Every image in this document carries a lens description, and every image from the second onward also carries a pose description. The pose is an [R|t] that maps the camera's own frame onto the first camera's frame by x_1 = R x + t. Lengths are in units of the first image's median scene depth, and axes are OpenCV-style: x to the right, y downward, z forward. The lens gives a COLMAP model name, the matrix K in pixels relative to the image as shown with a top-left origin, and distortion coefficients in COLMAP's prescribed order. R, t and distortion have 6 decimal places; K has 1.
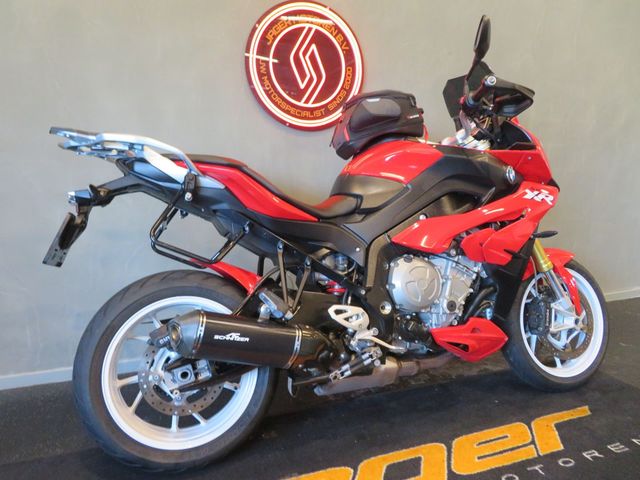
lens RADIAL K [[451.8, 0, 322.6], [0, 451.8, 241.0], [0, 0, 1]] dist [-0.007894, 0.005410]
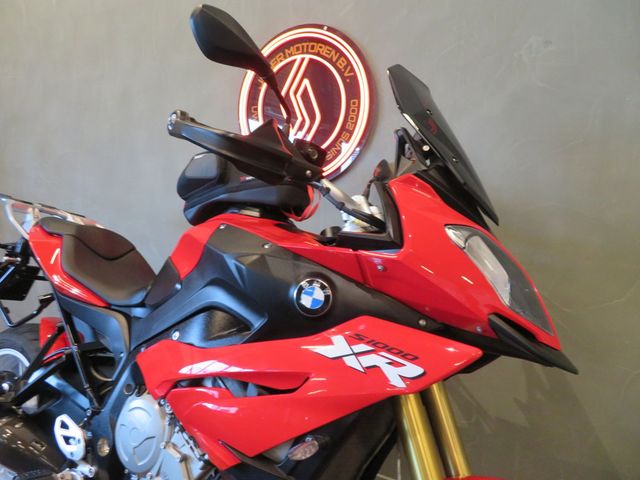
lens RADIAL K [[451.8, 0, 322.0], [0, 451.8, 243.4], [0, 0, 1]] dist [-0.007894, 0.005410]
pose [[0.640680, 0.108841, -0.760054, 0.819987], [-0.155243, 0.987820, 0.010597, -0.219265], [0.751950, 0.111203, 0.649773, 0.716814]]
